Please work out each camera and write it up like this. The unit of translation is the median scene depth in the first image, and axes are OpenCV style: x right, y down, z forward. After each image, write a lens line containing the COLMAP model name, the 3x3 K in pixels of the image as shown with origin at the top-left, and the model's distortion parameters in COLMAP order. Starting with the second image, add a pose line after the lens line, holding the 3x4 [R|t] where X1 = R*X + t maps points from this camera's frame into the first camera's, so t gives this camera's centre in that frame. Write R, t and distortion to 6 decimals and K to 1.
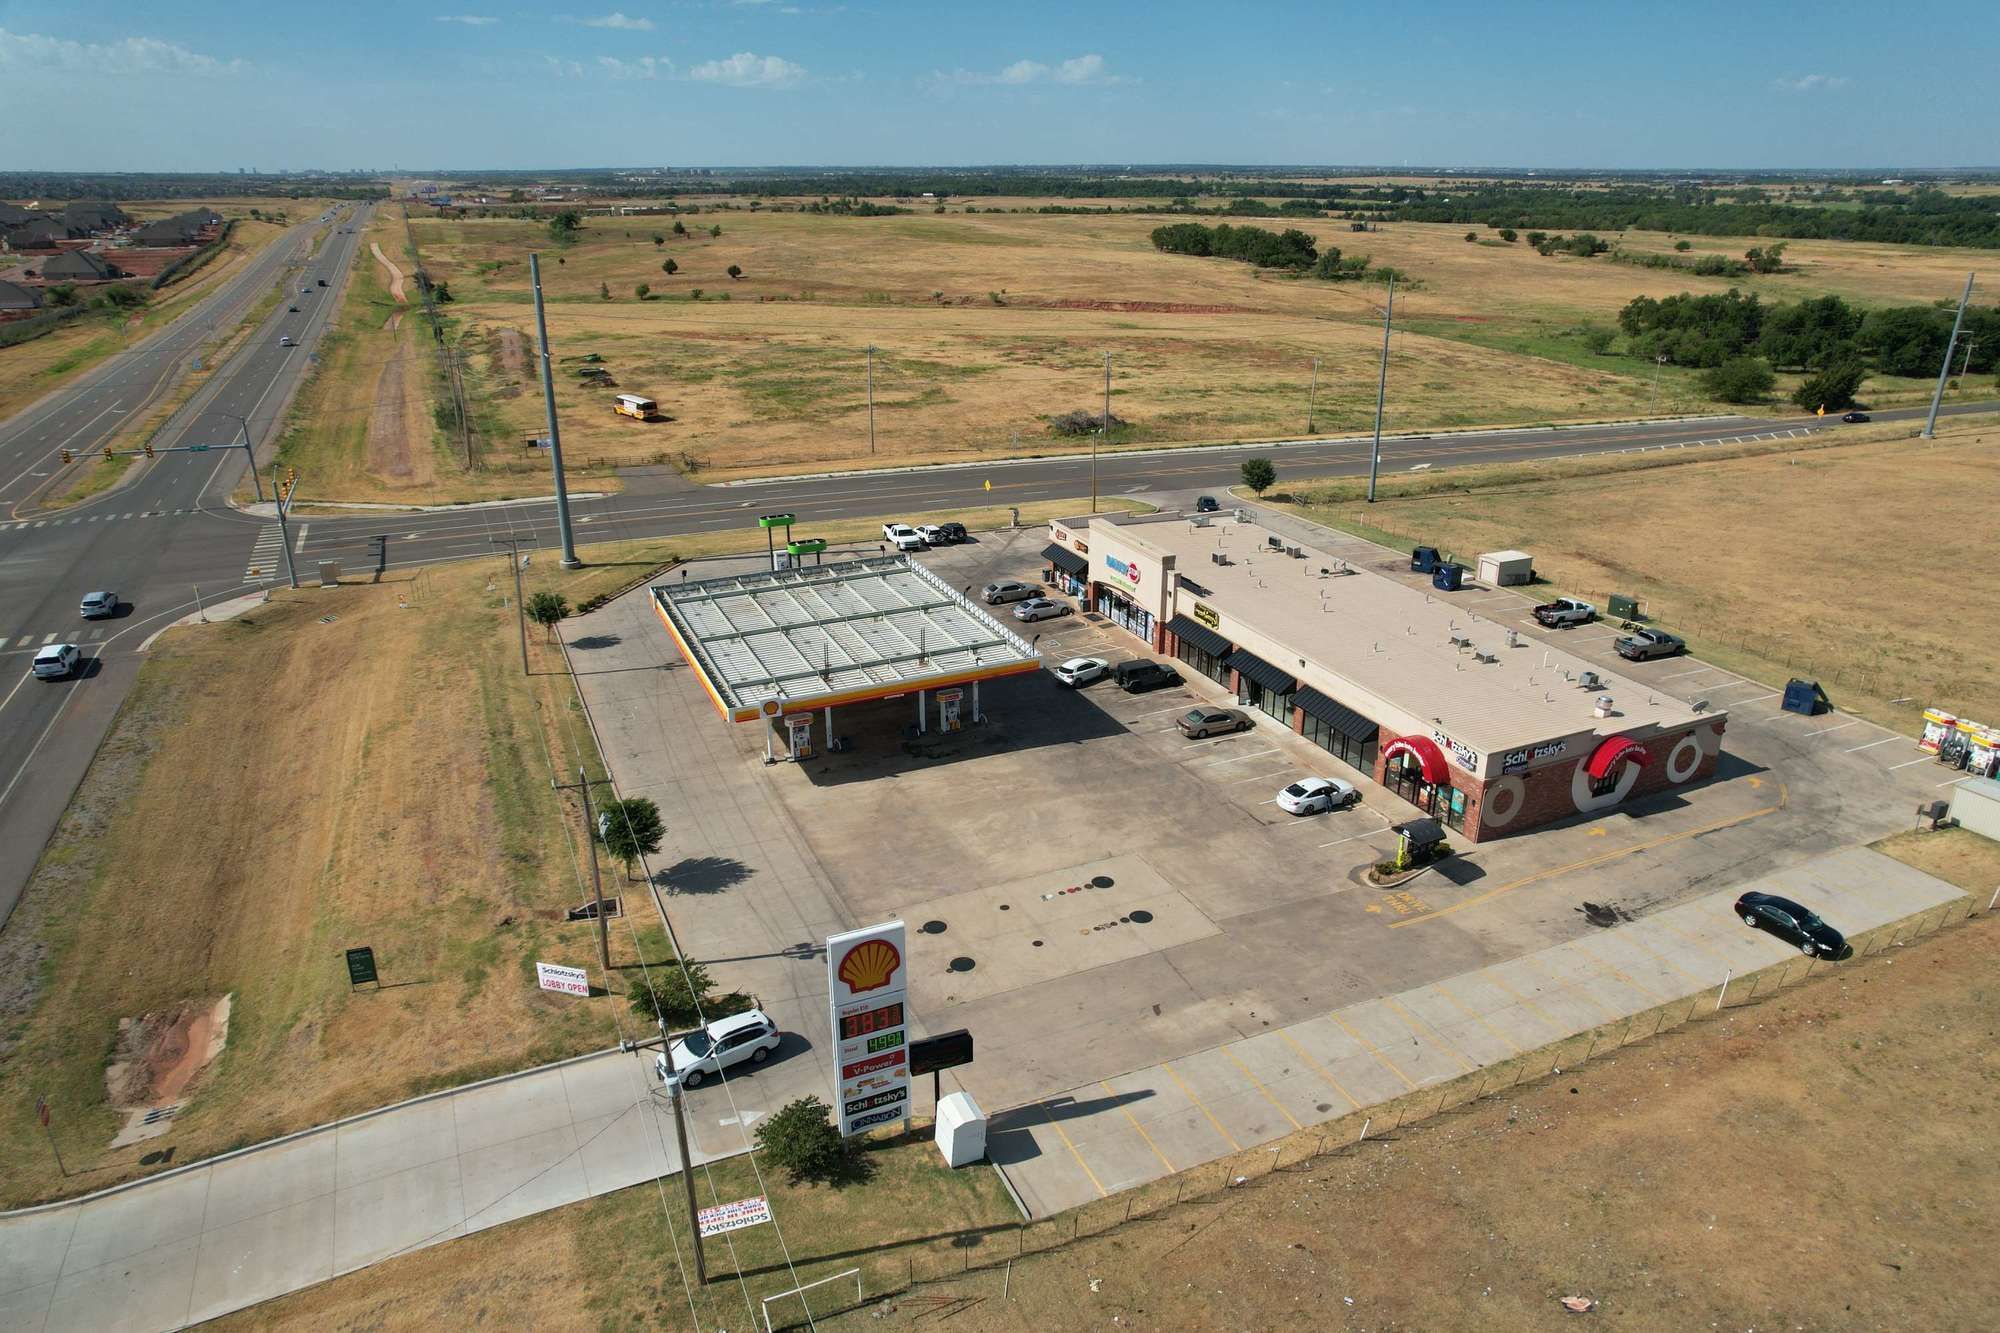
lens RADIAL K [[1279.8, 0, 1009.7], [0, 1279.8, 673.5], [0, 0, 1]] dist [-0.075106, 0.066766]
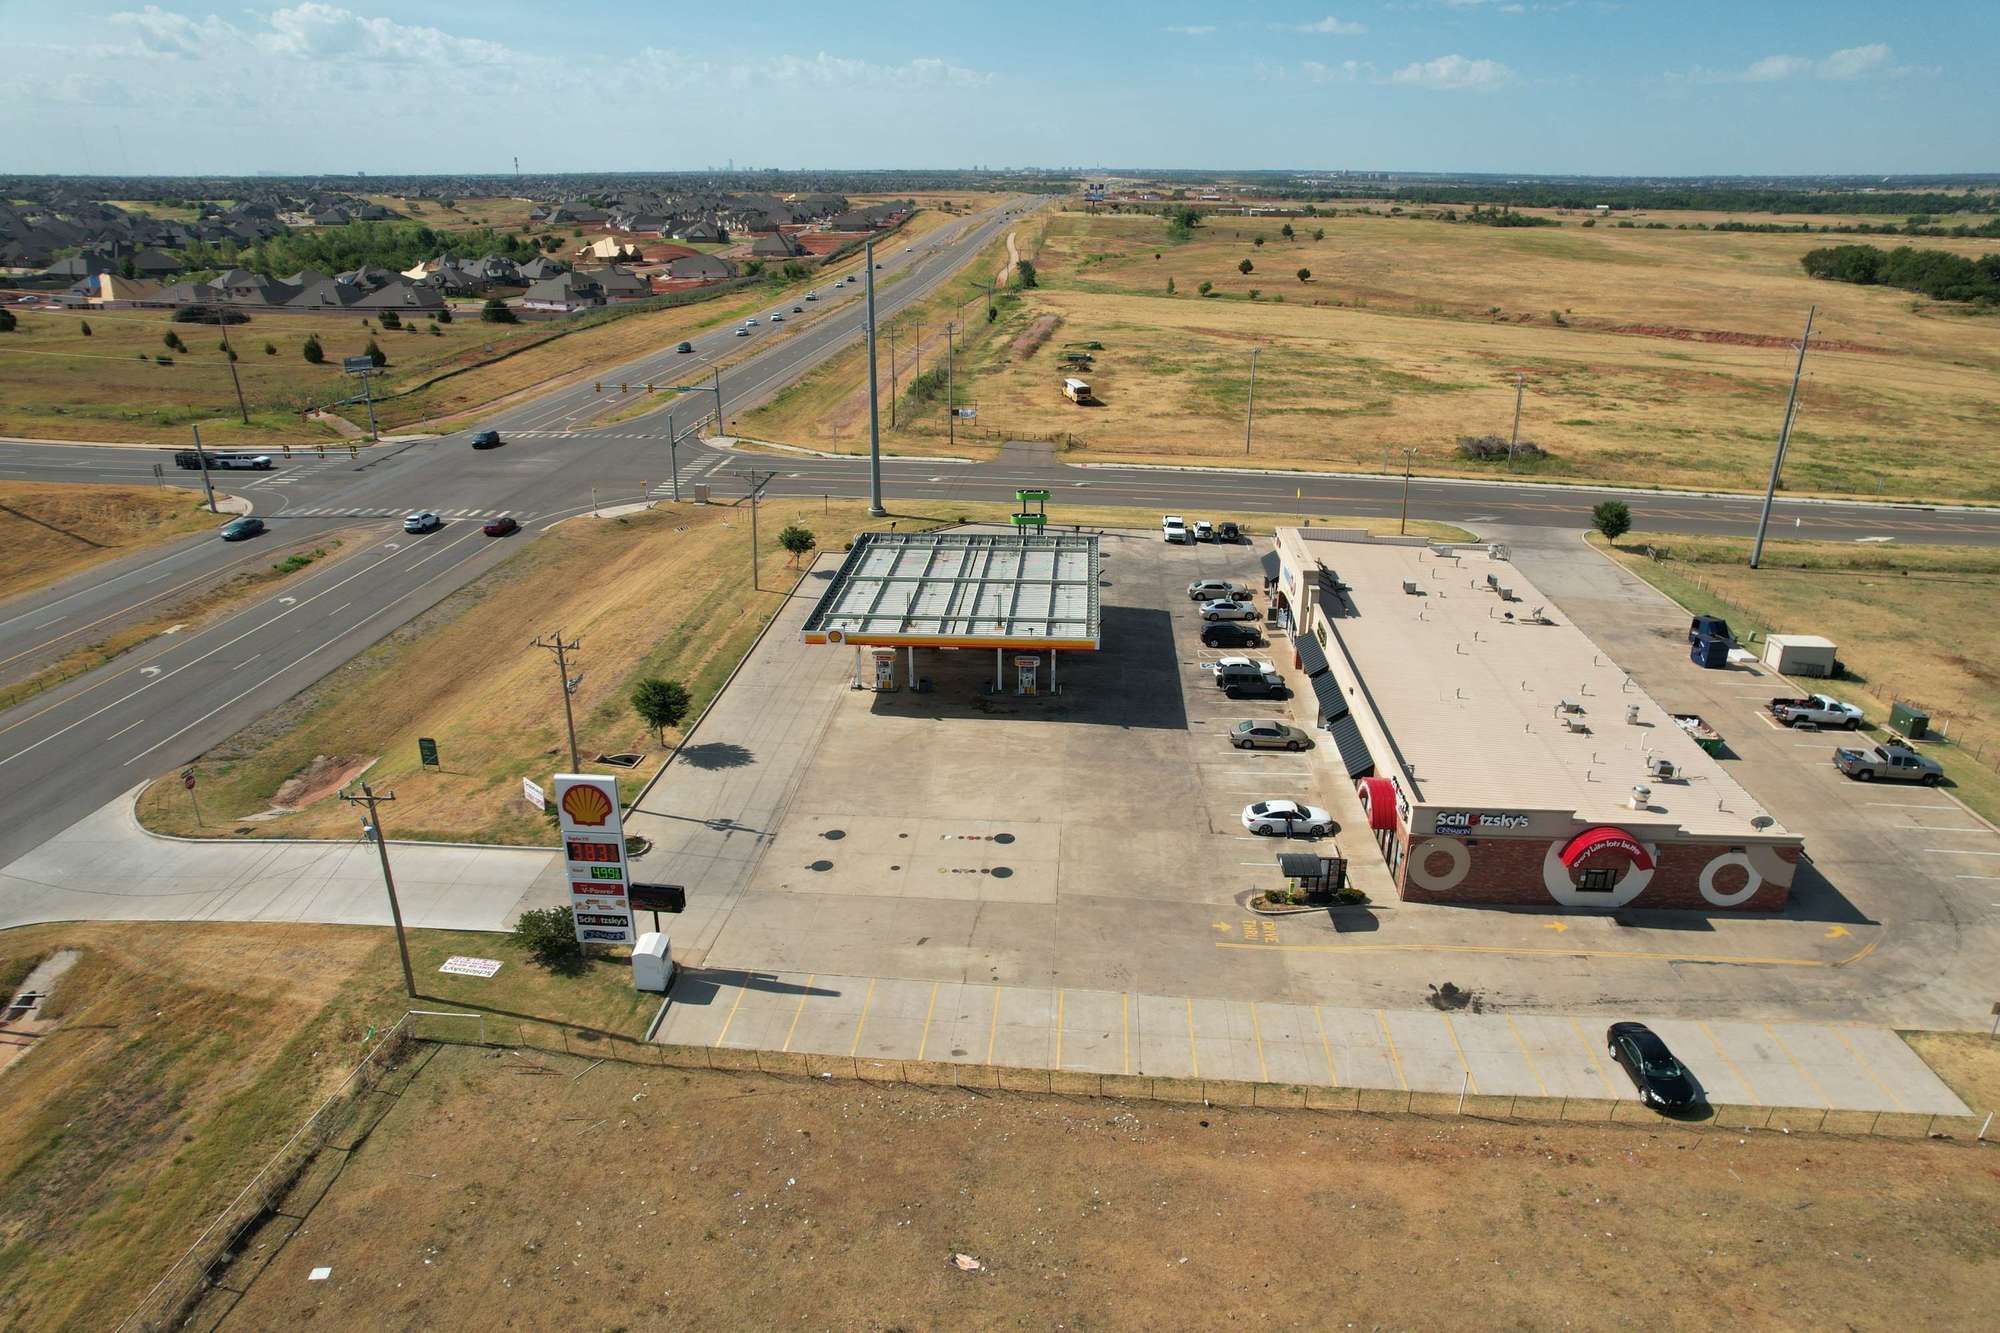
lens RADIAL K [[1279.8, 0, 1007.5], [0, 1279.8, 674.0], [0, 0, 1]] dist [-0.075106, 0.066766]
pose [[0.879871, 0.178616, -0.440367, 0.414099], [-0.179587, 0.982934, 0.039863, -0.012436], [0.439972, 0.044010, 0.896933, 0.025141]]
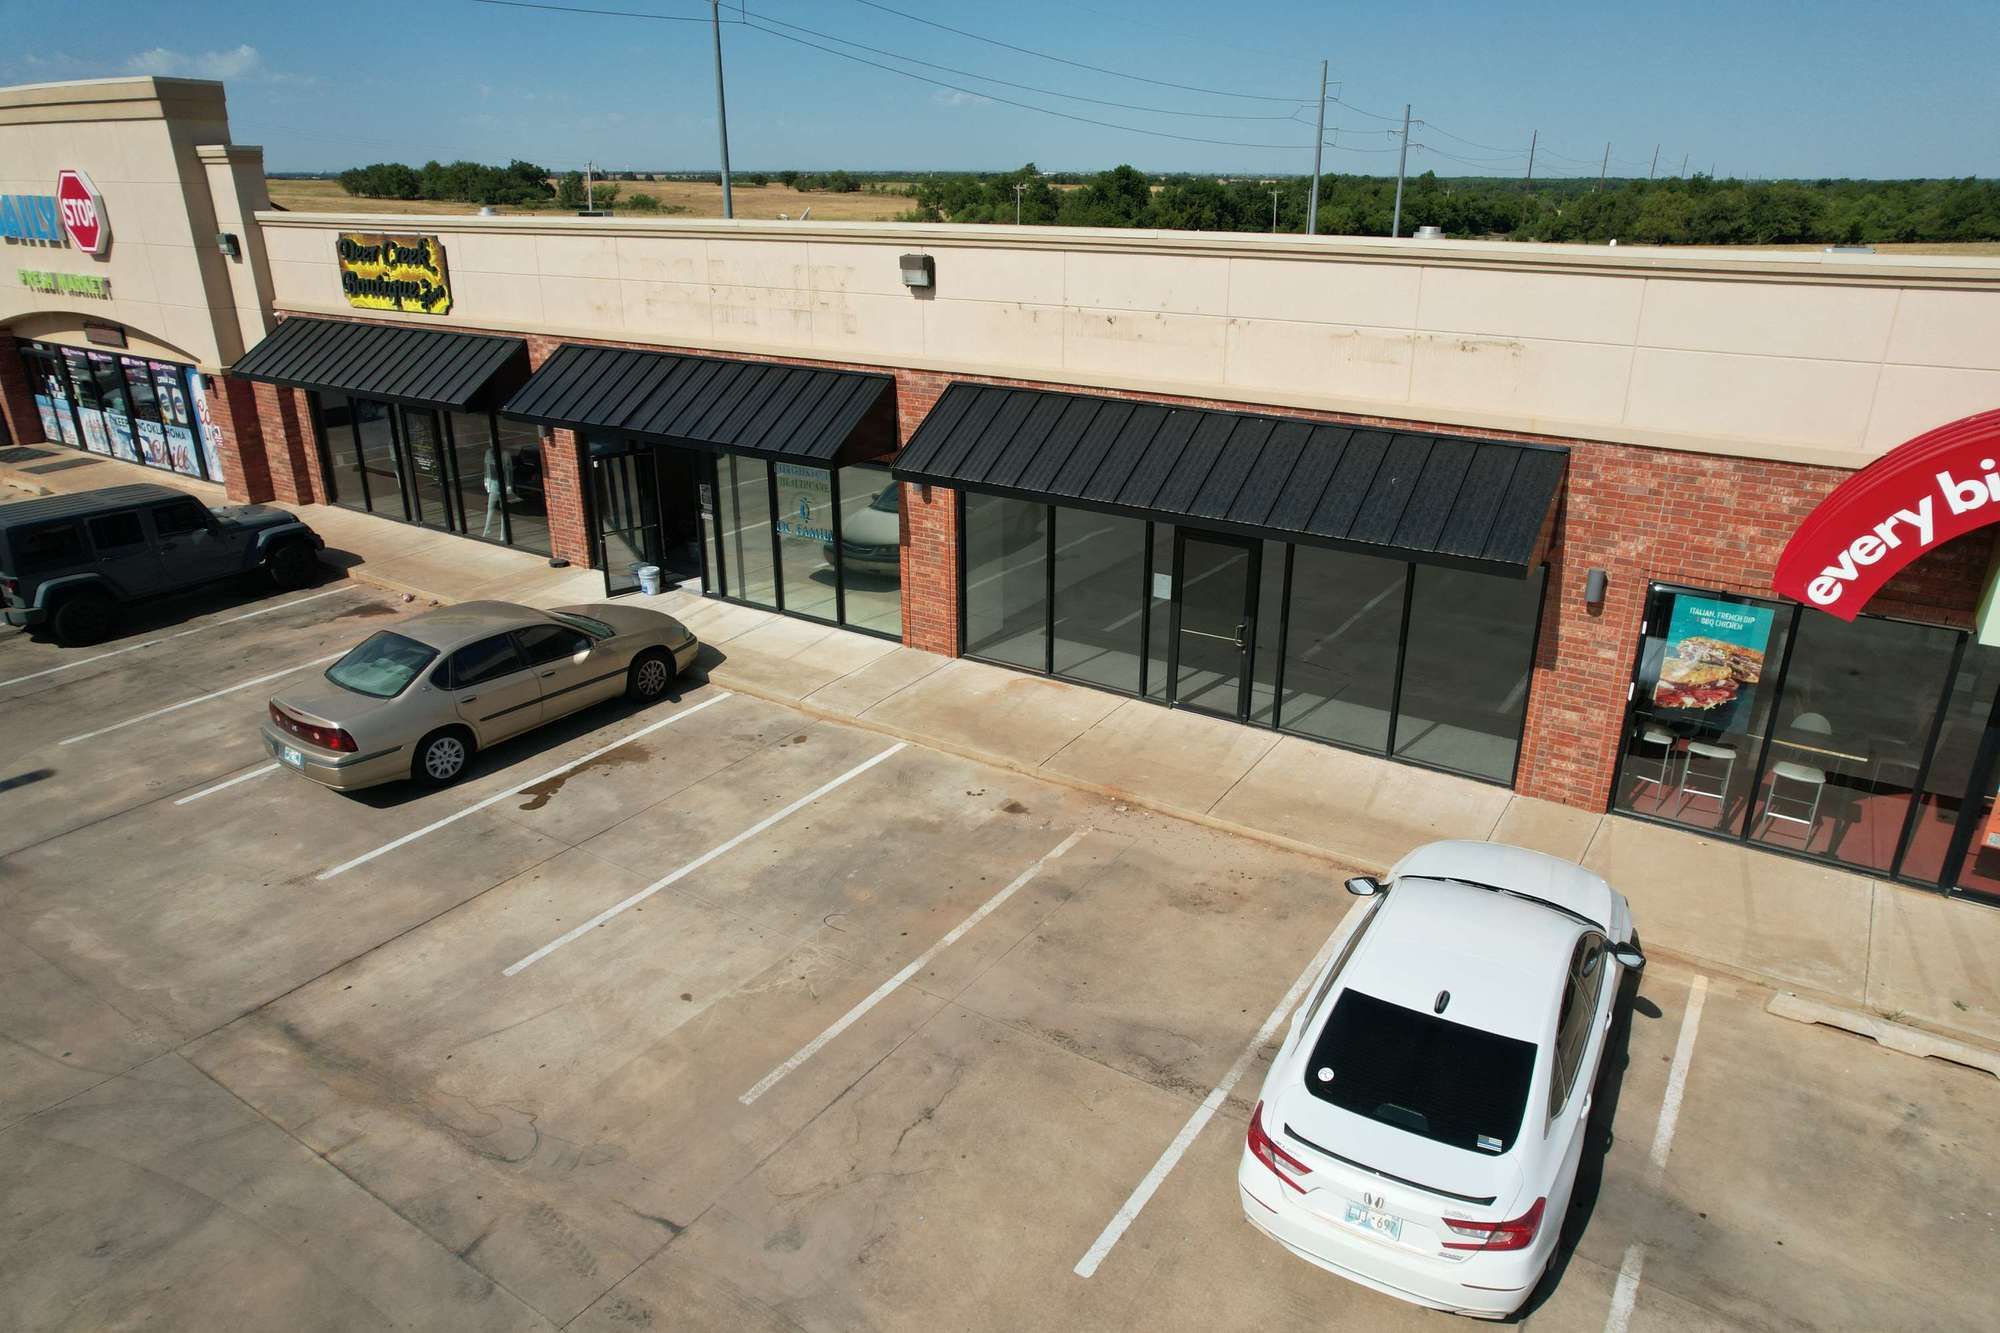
lens RADIAL K [[1279.8, 0, 1010.0], [0, 1279.8, 667.1], [0, 0, 1]] dist [-0.075106, 0.066766]
pose [[0.847925, -0.187641, 0.495797, 0.133921], [0.192549, 0.980399, 0.041742, 0.043171], [-0.493911, 0.060072, 0.867435, 0.818613]]
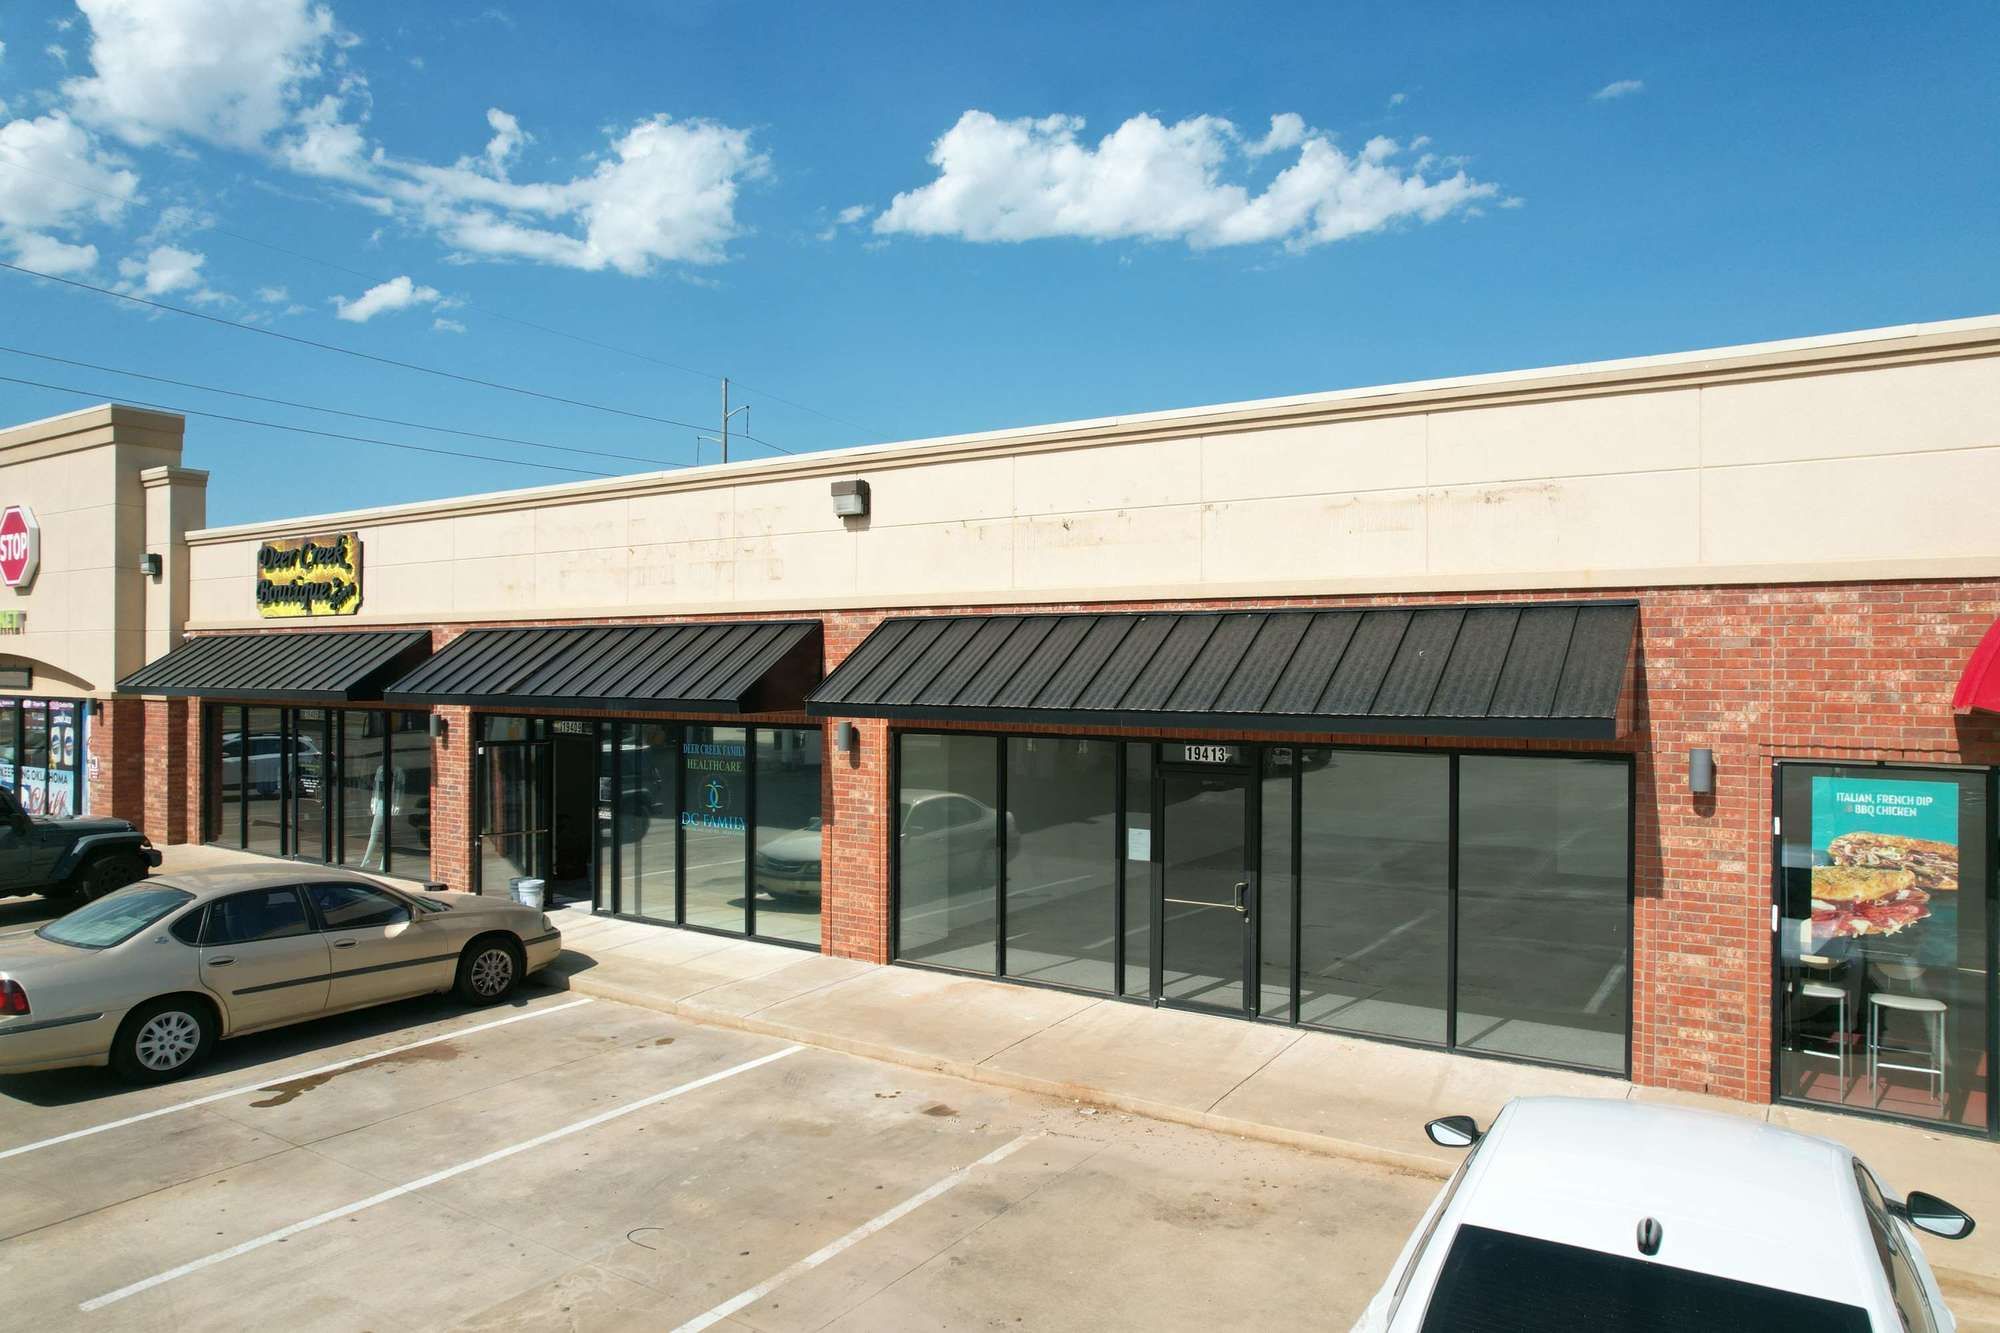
lens RADIAL K [[1279.8, 0, 1009.3], [0, 1279.8, 667.2], [0, 0, 1]] dist [-0.075106, 0.066766]
pose [[0.846348, 0.007742, 0.532575, 0.155103], [0.191035, 0.928956, -0.317089, 0.067938], [-0.497194, 0.370108, 0.784741, 0.851406]]
